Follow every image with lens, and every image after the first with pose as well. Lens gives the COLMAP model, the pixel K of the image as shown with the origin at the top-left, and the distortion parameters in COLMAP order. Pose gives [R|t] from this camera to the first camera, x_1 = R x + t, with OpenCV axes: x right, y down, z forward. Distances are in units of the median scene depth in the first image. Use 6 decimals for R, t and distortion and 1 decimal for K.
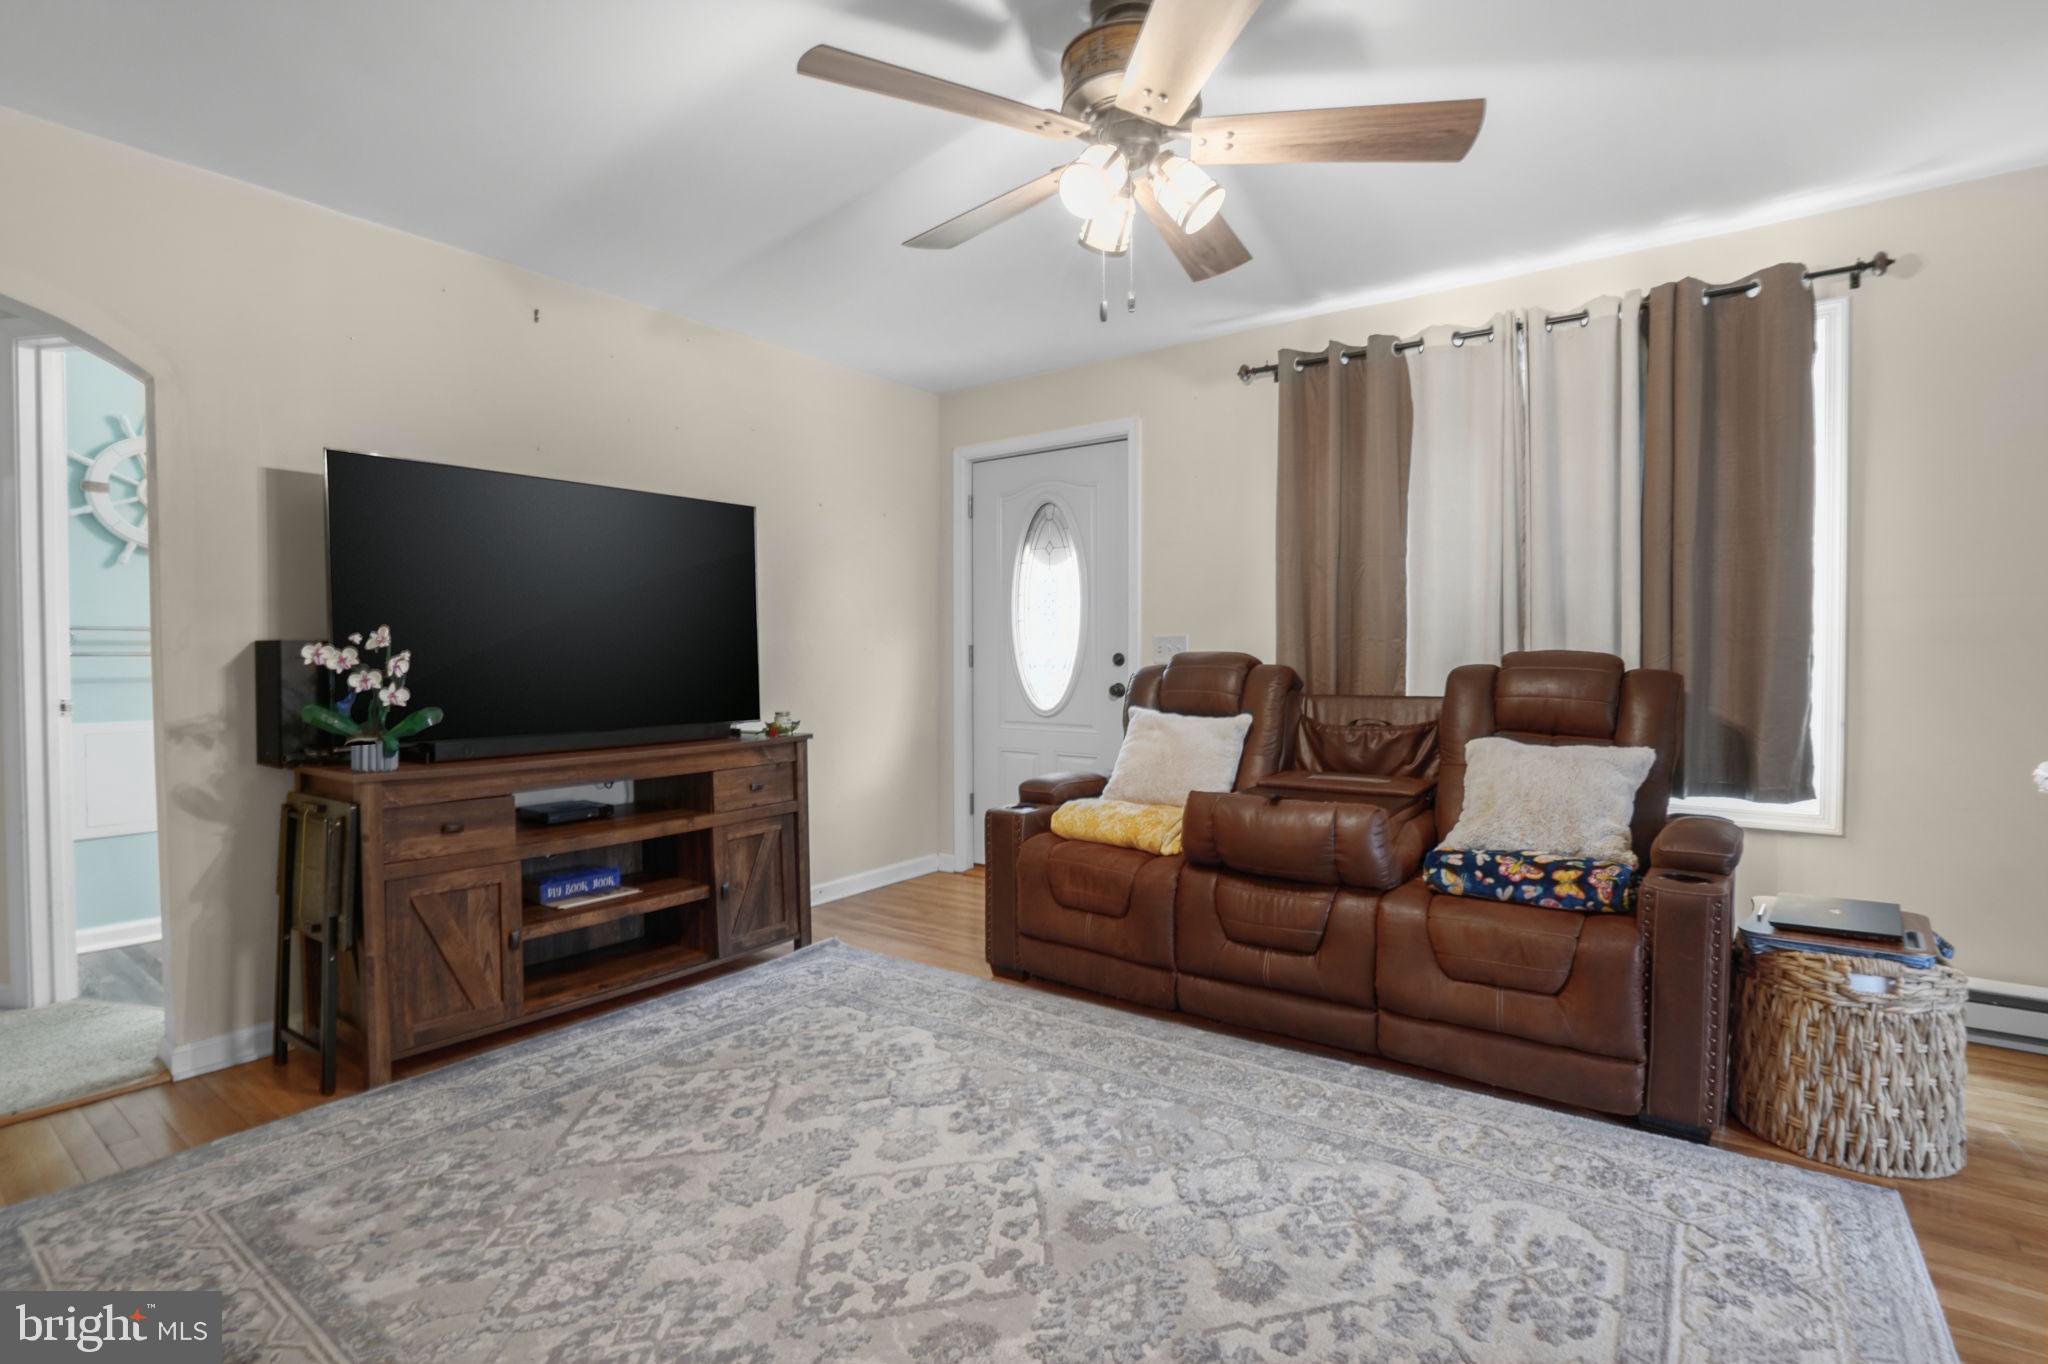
lens RADIAL K [[976.7, 0, 1024.0], [0, 976.7, 682.0], [0, 0, 1]] dist [-0.076329, 0.035545]
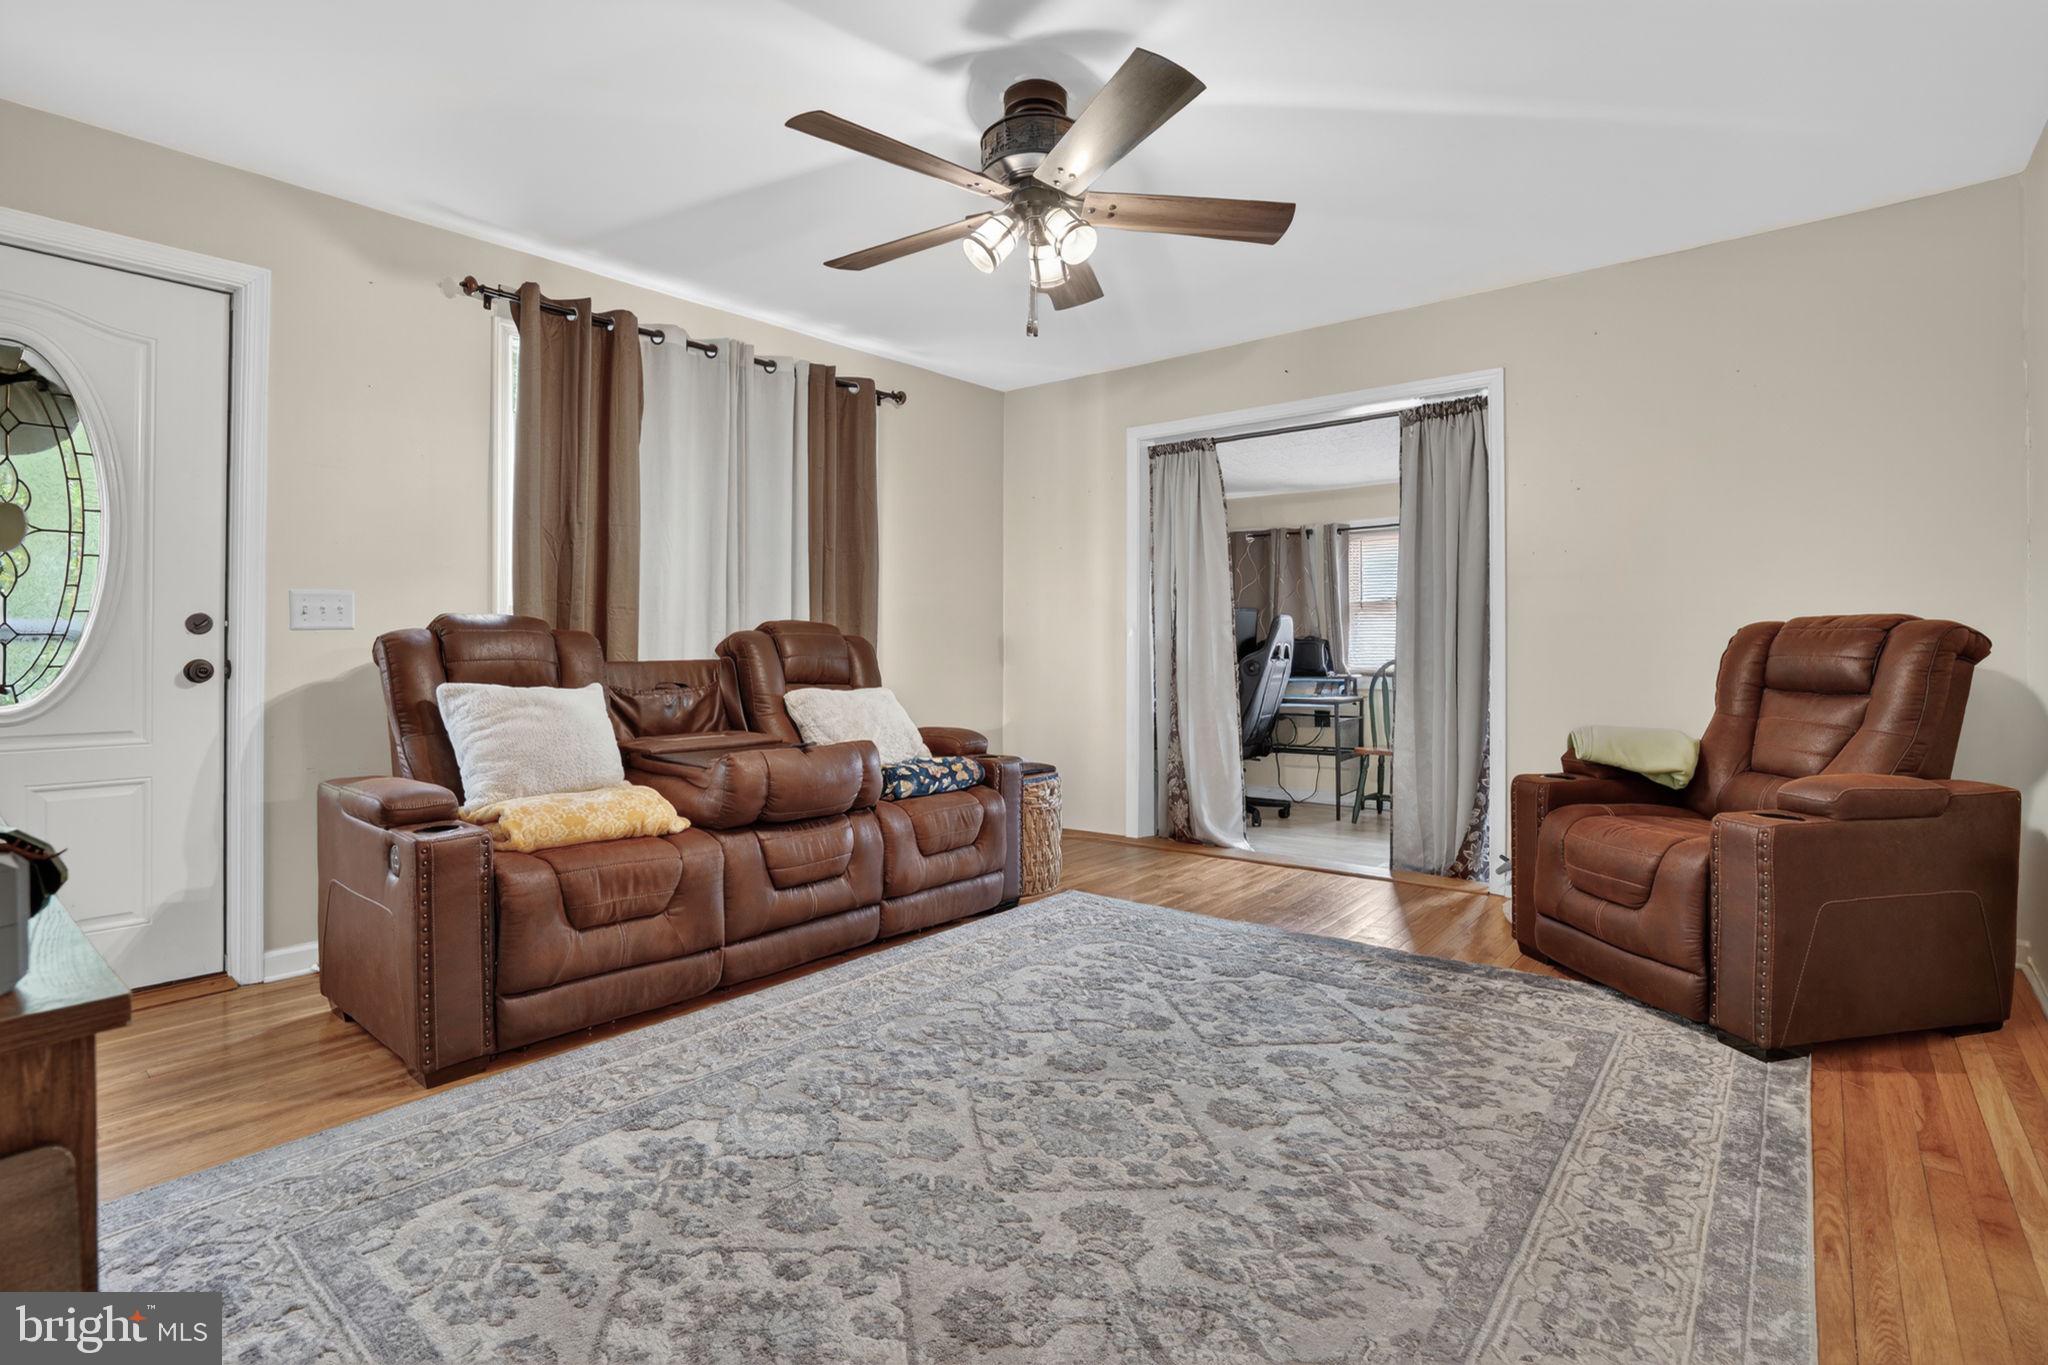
lens RADIAL K [[946.6, 0, 1066.7], [0, 946.6, 634.6], [0, 0, 1]] dist [-0.035993, 0.000189]
pose [[0.038705, 0.014199, 0.999150, -0.932780], [0.027334, 0.999510, -0.015263, 0.020343], [-0.998877, 0.027901, 0.038297, 0.765665]]
